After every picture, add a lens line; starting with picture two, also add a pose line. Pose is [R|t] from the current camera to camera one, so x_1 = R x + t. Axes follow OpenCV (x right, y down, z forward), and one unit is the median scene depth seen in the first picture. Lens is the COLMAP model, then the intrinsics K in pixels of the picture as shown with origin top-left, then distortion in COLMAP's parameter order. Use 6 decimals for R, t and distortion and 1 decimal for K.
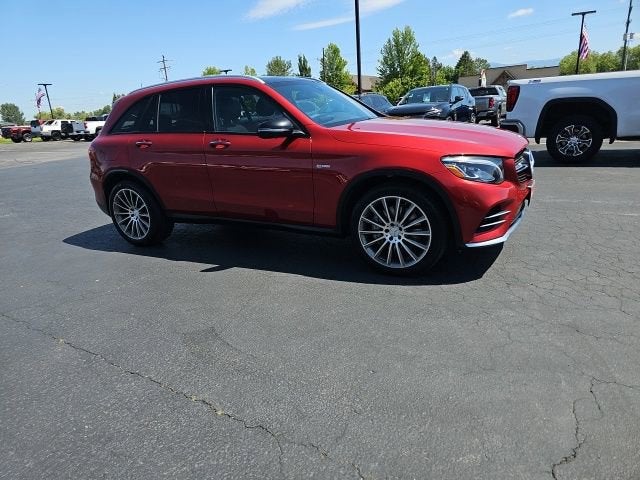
lens RADIAL K [[415.8, 0, 306.7], [0, 415.8, 241.3], [0, 0, 1]] dist [0.056991, -0.045159]
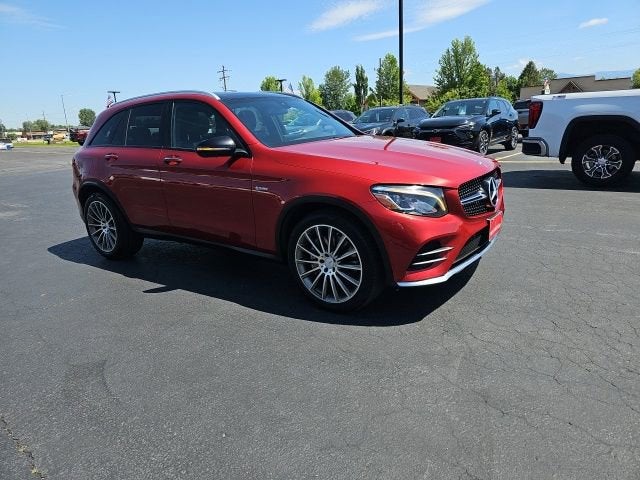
lens RADIAL K [[415.8, 0, 315.9], [0, 415.8, 235.2], [0, 0, 1]] dist [0.056991, -0.045159]
pose [[0.993927, 0.043958, -0.100883, 0.197854], [-0.047173, 0.998445, -0.029710, -0.040632], [0.099420, 0.034289, 0.994455, 0.064479]]
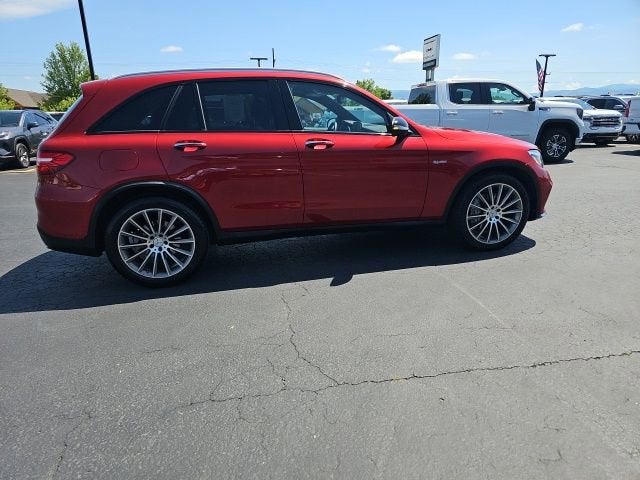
lens RADIAL K [[415.8, 0, 312.6], [0, 415.8, 238.0], [0, 0, 1]] dist [0.056991, -0.045159]
pose [[0.749211, -0.129738, 0.649501, -0.721768], [0.170525, 0.985353, 0.000122, -0.030815], [-0.640004, 0.110665, 0.760361, 0.302625]]
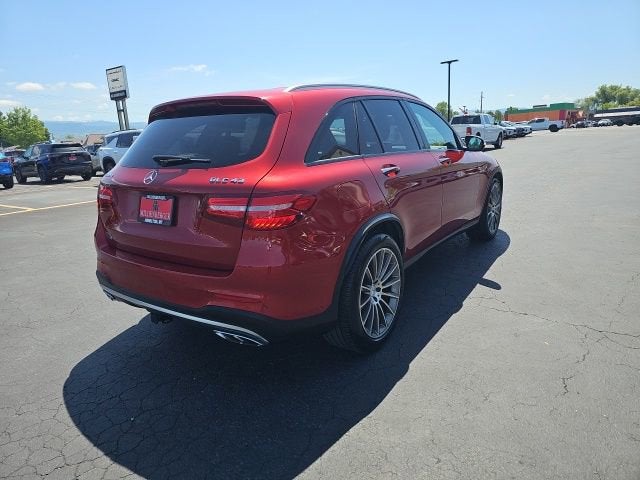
lens RADIAL K [[415.8, 0, 317.1], [0, 415.8, 232.1], [0, 0, 1]] dist [0.056991, -0.045159]
pose [[0.107930, -0.156599, 0.981747, -1.036261], [0.340078, 0.933757, 0.111557, -0.249983], [-0.934183, 0.321830, 0.154036, 1.023745]]
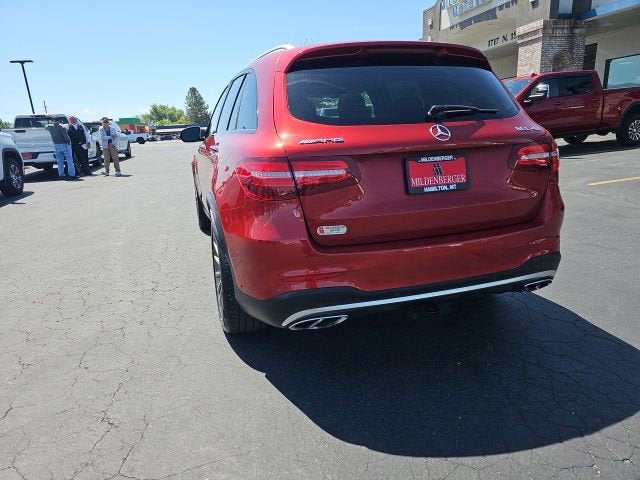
lens RADIAL K [[415.8, 0, 310.7], [0, 415.8, 244.2], [0, 0, 1]] dist [0.056991, -0.045159]
pose [[-0.716029, -0.079192, 0.693564, -0.733815], [0.307462, 0.856207, 0.415183, -0.449398], [-0.626714, 0.510528, -0.588720, 1.677880]]
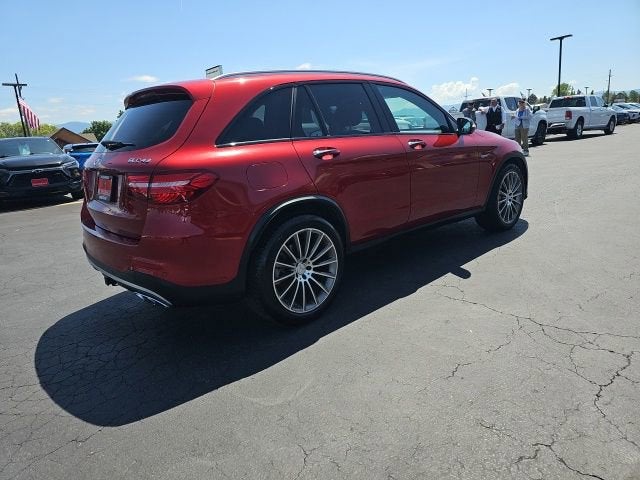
lens RADIAL K [[415.8, 0, 313.1], [0, 415.8, 240.3], [0, 0, 1]] dist [0.056991, -0.045159]
pose [[0.332694, -0.183270, 0.925055, -1.017710], [0.331969, 0.940907, 0.067018, -0.150835], [-0.882673, 0.284793, 0.373874, 0.799870]]
